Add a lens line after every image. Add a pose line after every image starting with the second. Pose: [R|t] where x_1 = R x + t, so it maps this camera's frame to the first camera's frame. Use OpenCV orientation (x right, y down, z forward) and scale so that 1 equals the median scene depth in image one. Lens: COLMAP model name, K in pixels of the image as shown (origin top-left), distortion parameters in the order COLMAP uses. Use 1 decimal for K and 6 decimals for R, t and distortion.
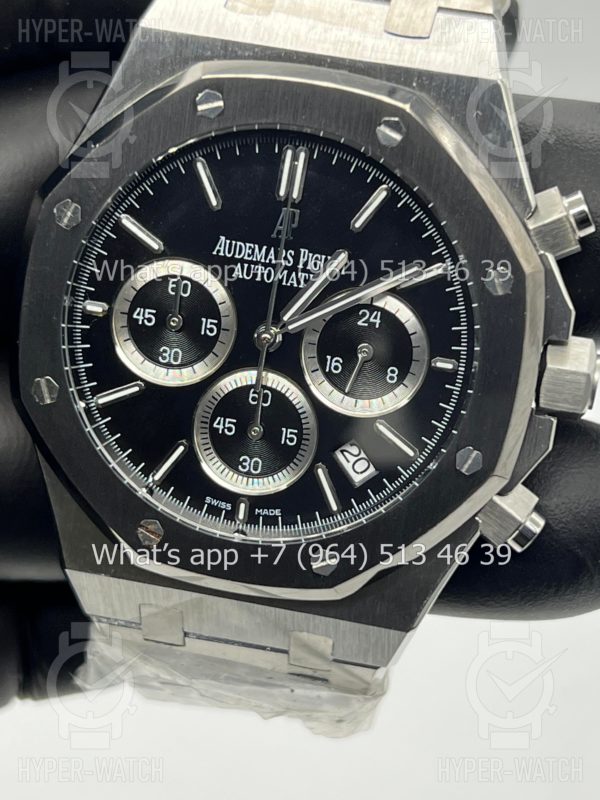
lens RADIAL K [[1891.8, 0, 300.3], [0, 1891.8, 397.4], [0, 0, 1]] dist [0.251582, 0.000000]
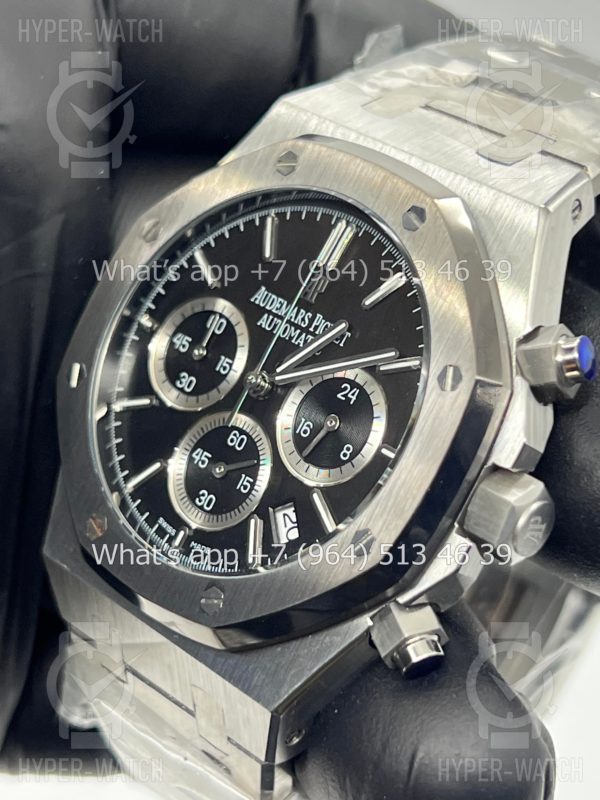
lens RADIAL K [[1891.8, 0, 298.5], [0, 1891.8, 402.3], [0, 0, 1]] dist [0.251582, 0.000000]
pose [[0.830600, 0.278640, -0.482144, 0.497577], [-0.403245, 0.898073, -0.175665, 0.148874], [0.384054, 0.340330, 0.858300, 0.126506]]
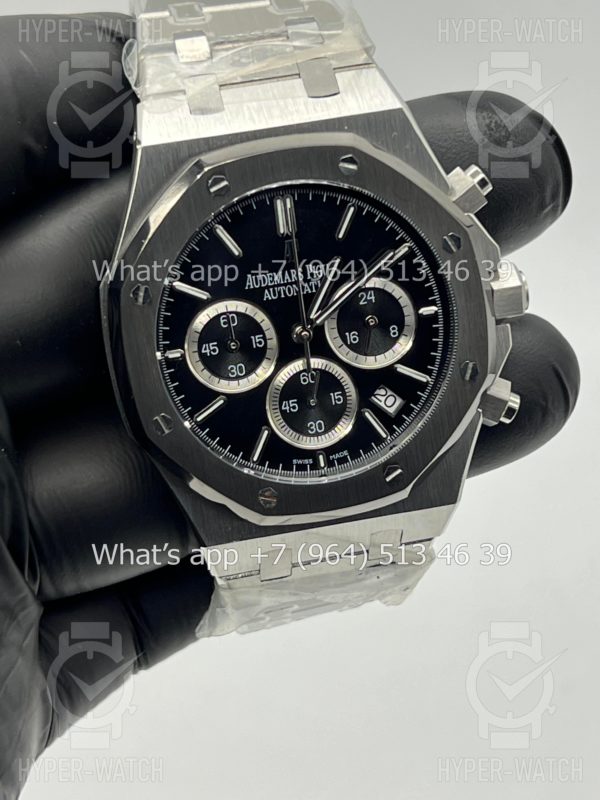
lens RADIAL K [[1891.8, 0, 306.9], [0, 1891.8, 406.2], [0, 0, 1]] dist [0.251582, 0.000000]
pose [[0.916349, -0.327690, 0.230052, -0.346111], [0.323063, 0.944561, 0.058616, -0.061646], [-0.236506, 0.020609, 0.971412, -0.332608]]
